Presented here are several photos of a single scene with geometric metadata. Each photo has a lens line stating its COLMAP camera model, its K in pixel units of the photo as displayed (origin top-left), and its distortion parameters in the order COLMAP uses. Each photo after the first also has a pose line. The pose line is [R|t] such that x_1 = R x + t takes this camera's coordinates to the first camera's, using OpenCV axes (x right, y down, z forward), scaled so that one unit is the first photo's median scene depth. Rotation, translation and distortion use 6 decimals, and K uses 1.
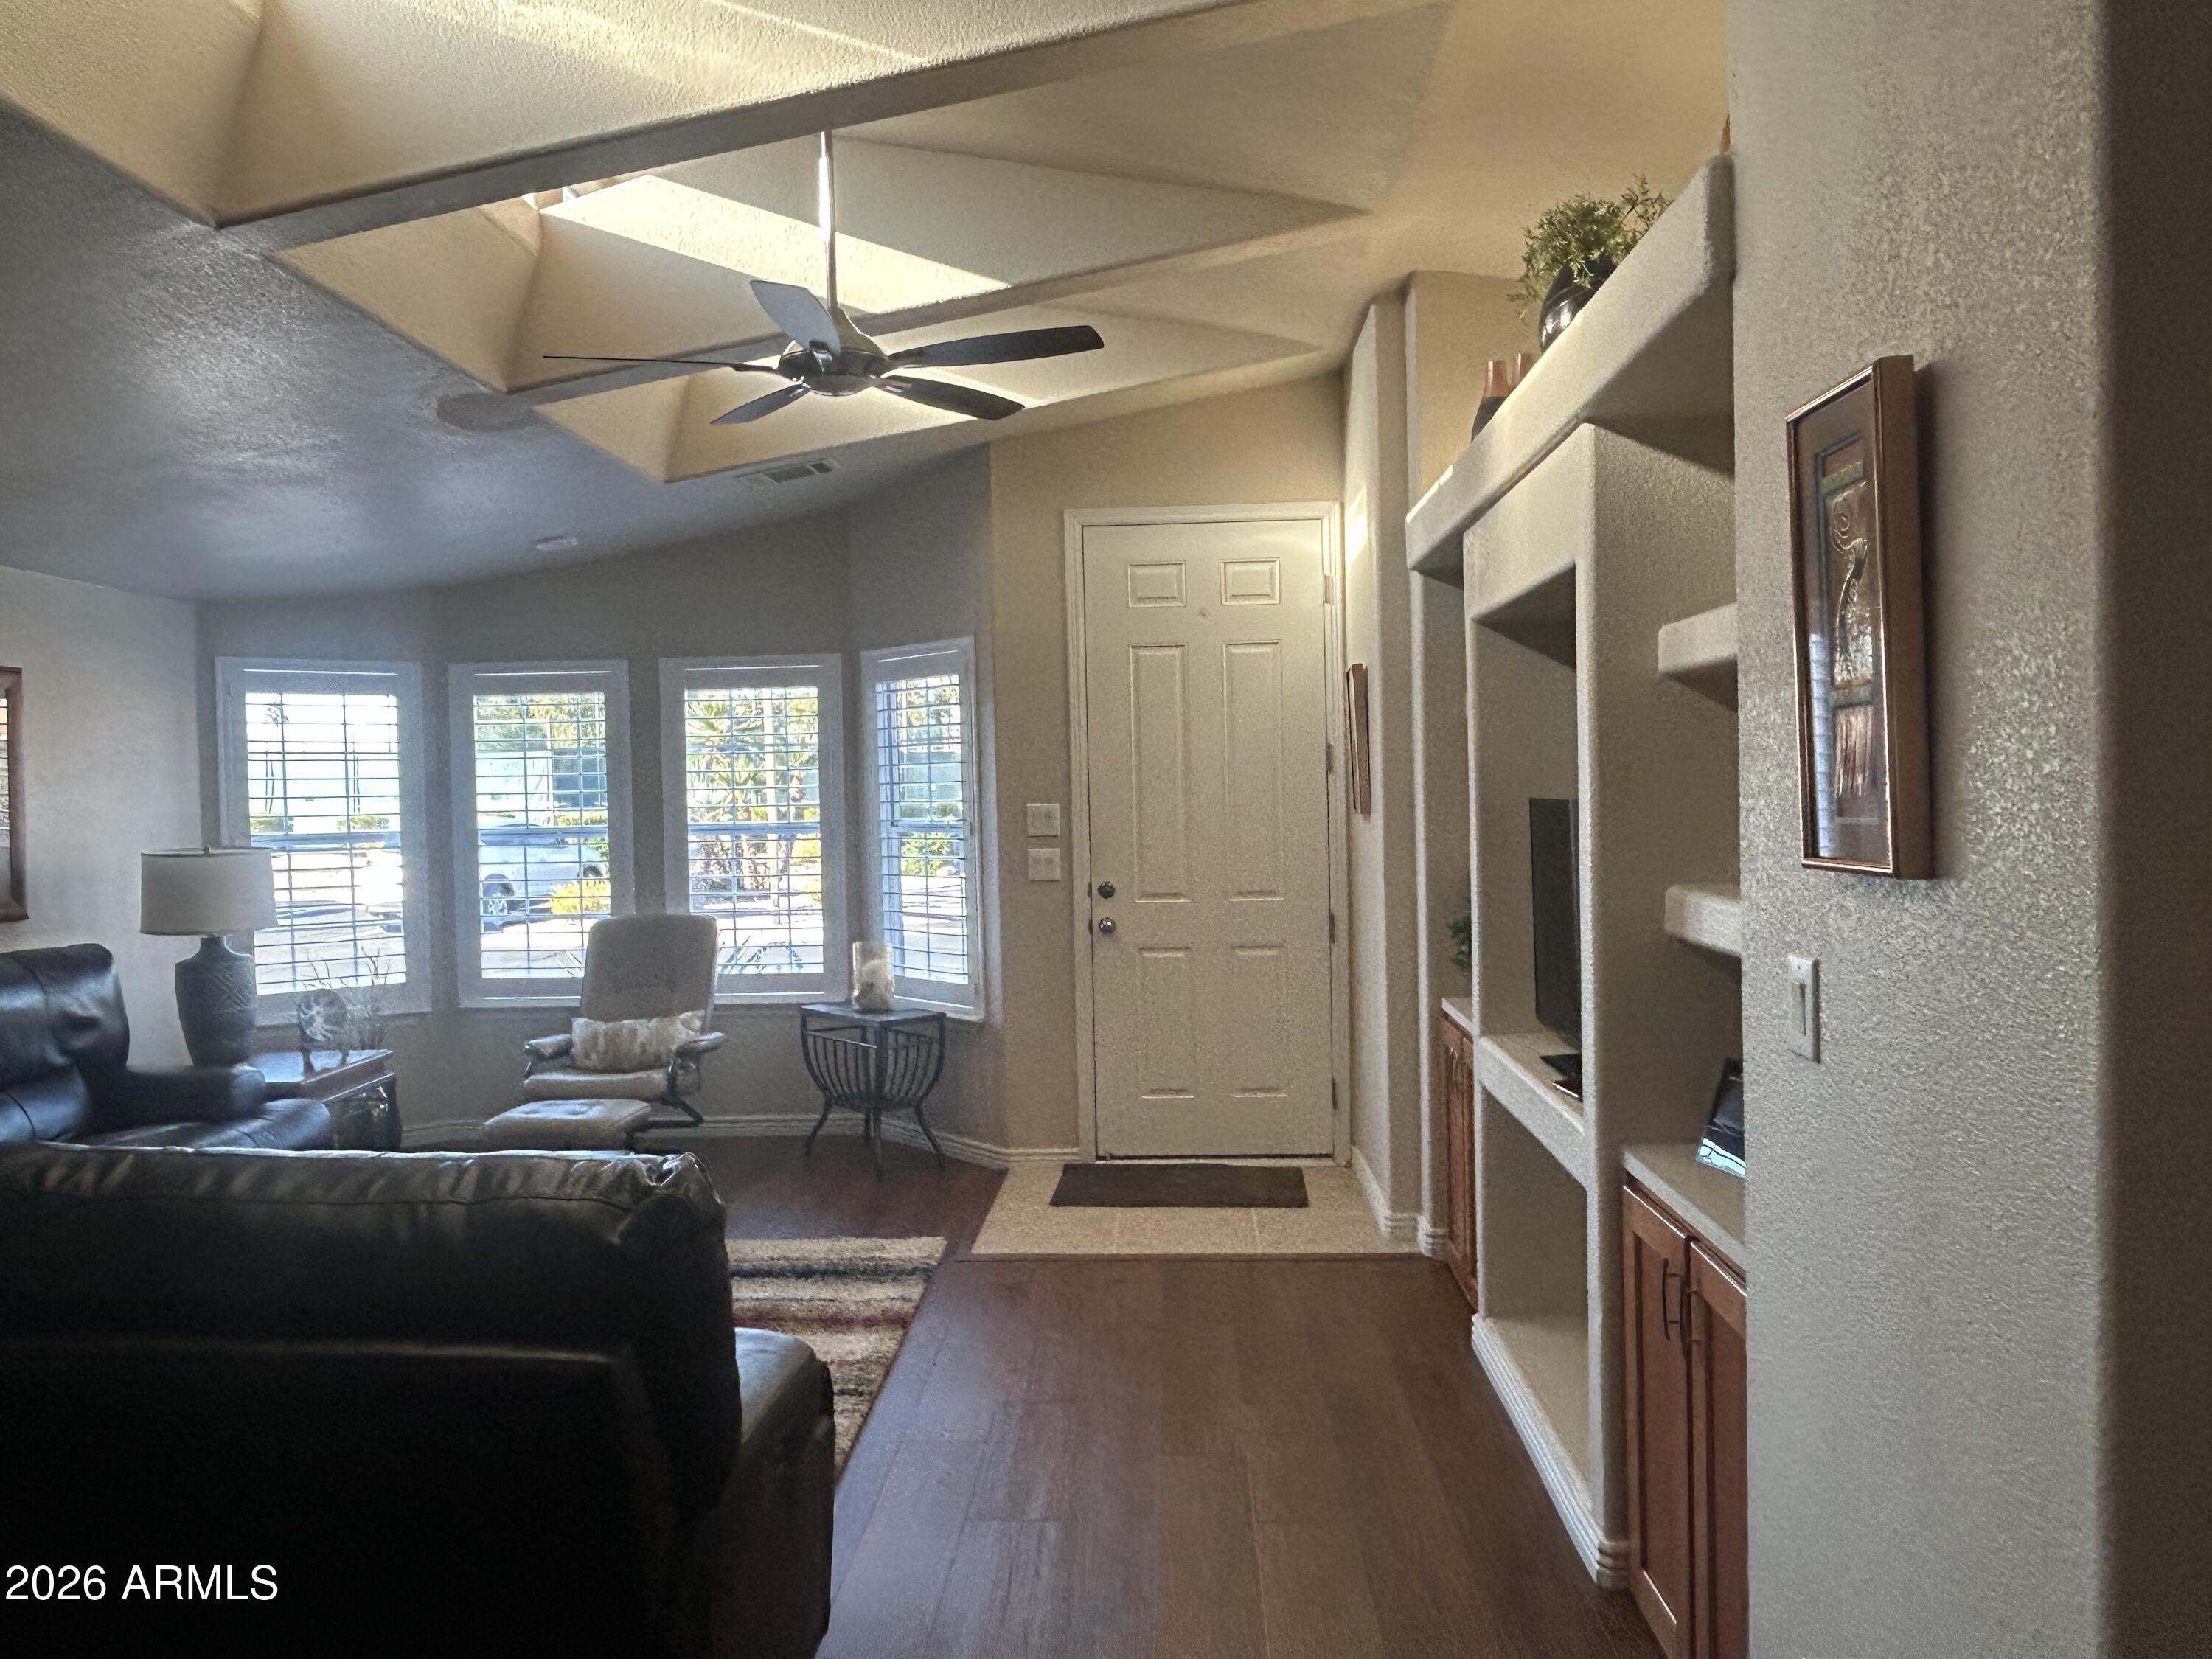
lens RADIAL K [[1585.3, 0, 1106.0], [0, 1585.3, 829.5], [0, 0, 1]] dist [0.004931, 0.001971]
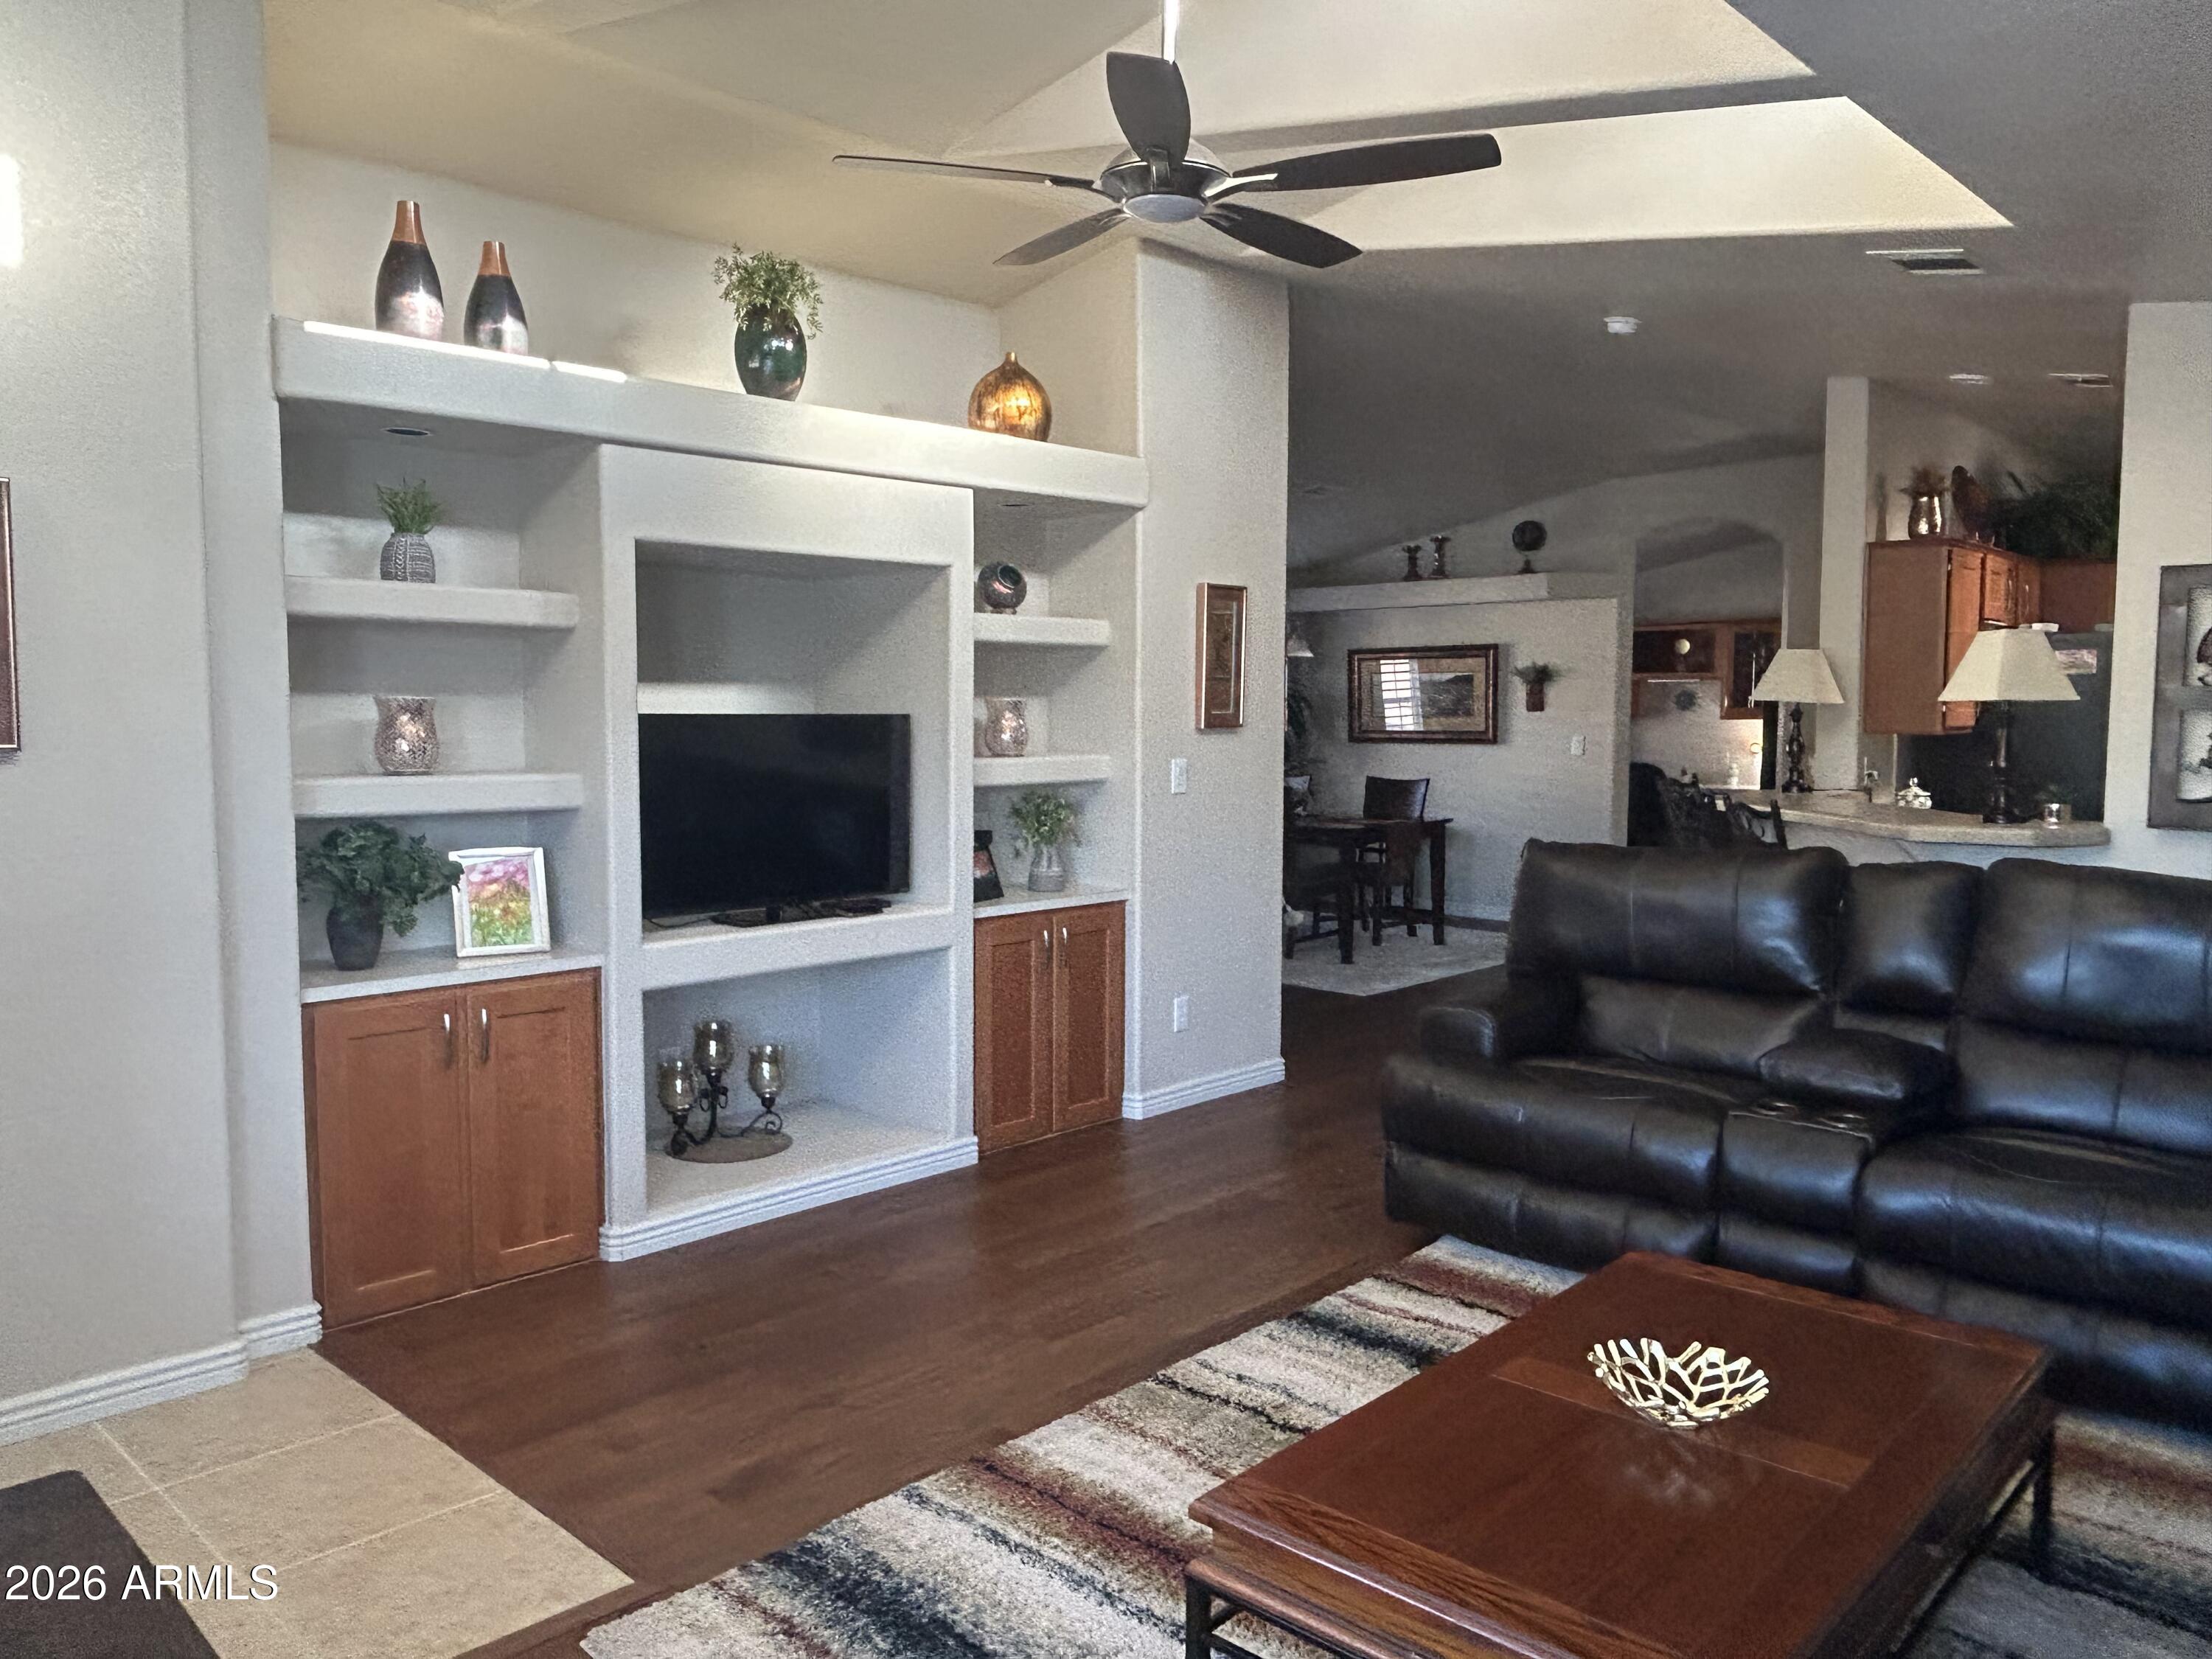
lens RADIAL K [[1585.3, 0, 1106.0], [0, 1585.3, 829.5], [0, 0, 1]] dist [0.004931, 0.001971]
pose [[-0.753195, -0.026202, 0.657275, -0.261280], [0.030029, 0.996795, 0.074148, -0.003997], [-0.657111, 0.075585, -0.749995, 0.621239]]
